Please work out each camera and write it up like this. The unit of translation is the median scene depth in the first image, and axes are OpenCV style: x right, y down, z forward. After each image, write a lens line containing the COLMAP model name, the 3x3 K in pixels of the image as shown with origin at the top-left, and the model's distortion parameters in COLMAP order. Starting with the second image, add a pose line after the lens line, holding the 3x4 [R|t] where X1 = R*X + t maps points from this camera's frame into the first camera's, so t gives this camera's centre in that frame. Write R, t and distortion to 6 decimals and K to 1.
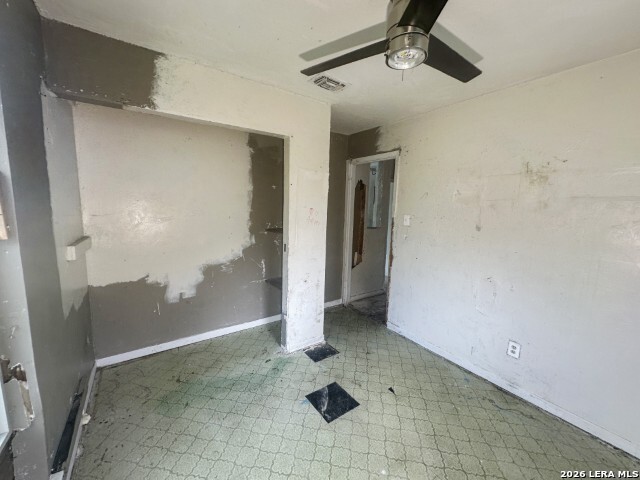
lens RADIAL K [[257.5, 0, 319.2], [0, 257.5, 238.1], [0, 0, 1]] dist [-0.000629, 0.000271]
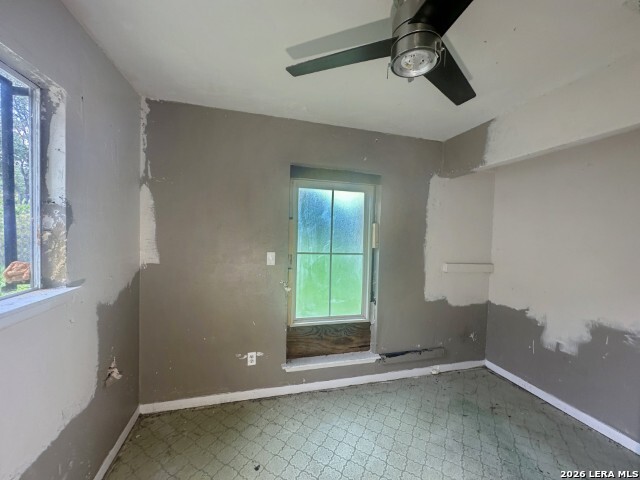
lens RADIAL K [[257.5, 0, 319.2], [0, 257.5, 238.1], [0, 0, 1]] dist [-0.000629, 0.000271]
pose [[-0.338488, -0.009997, -0.940918, 0.620208], [-0.157503, 0.986438, 0.046180, -0.054374], [0.927695, 0.163828, -0.335472, 0.539238]]
